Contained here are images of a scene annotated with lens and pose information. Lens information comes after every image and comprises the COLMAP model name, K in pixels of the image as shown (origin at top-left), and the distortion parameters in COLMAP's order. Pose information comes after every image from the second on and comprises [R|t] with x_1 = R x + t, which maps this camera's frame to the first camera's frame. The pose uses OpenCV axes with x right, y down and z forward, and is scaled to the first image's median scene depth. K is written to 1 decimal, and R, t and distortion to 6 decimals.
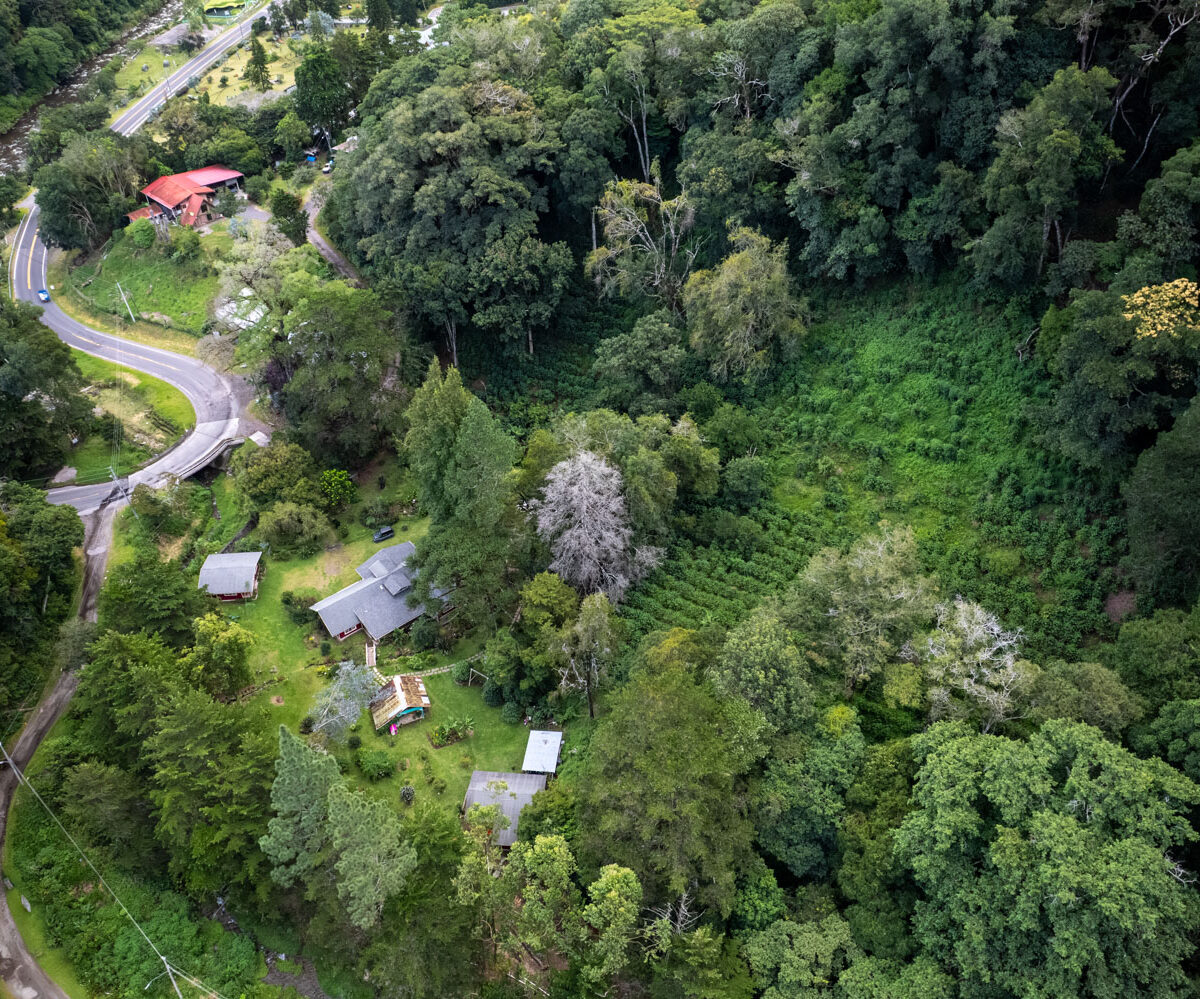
lens RADIAL K [[966.3, 0, 589.6], [0, 966.3, 501.7], [0, 0, 1]] dist [-0.082432, 0.082988]
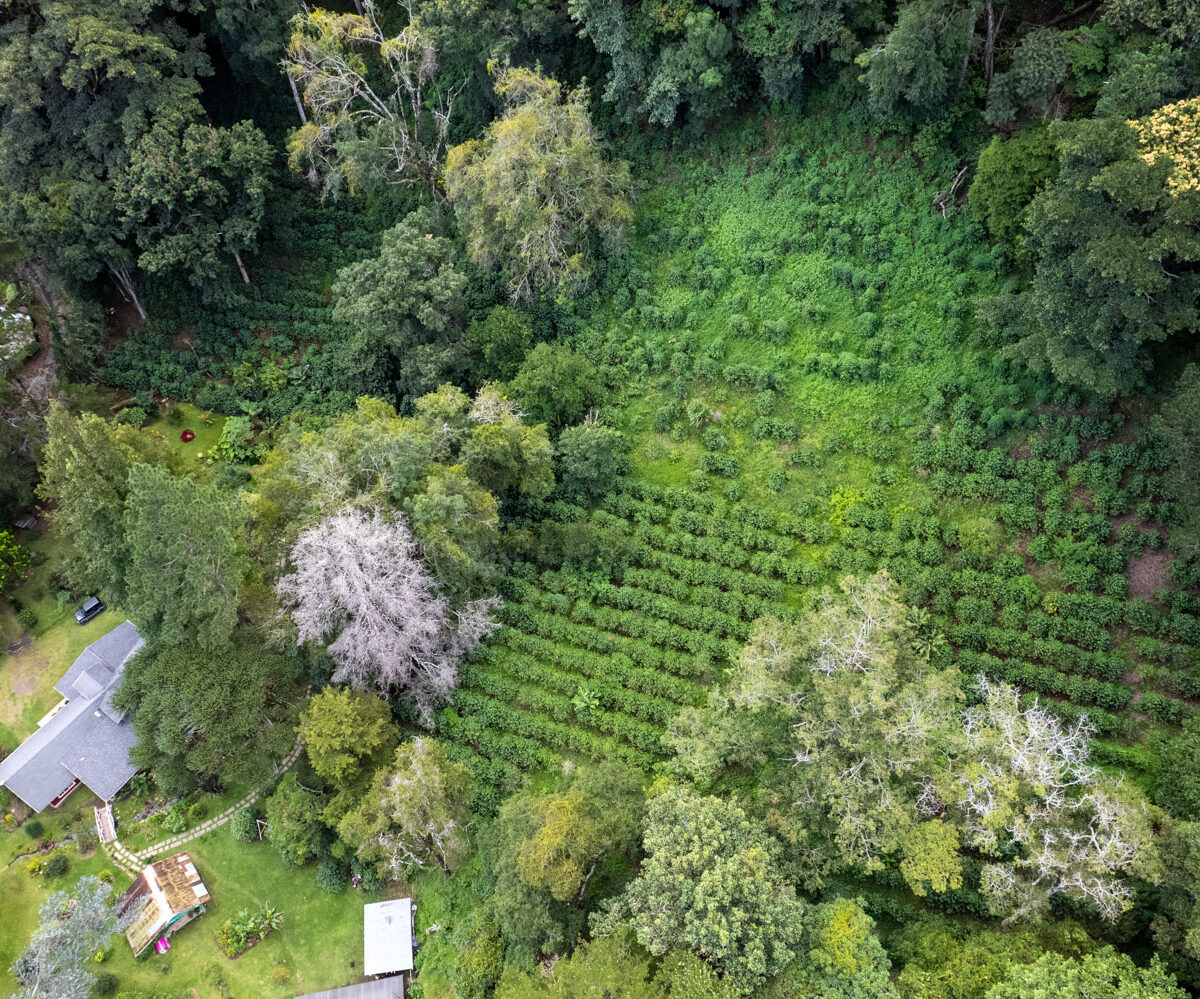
lens RADIAL K [[966.3, 0, 589.6], [0, 966.3, 501.7], [0, 0, 1]] dist [-0.082432, 0.082988]
pose [[0.961787, -0.219682, 0.163421, 0.040271], [0.182323, 0.959147, 0.216322, -0.137939], [-0.204267, -0.178260, 0.962548, 0.323786]]
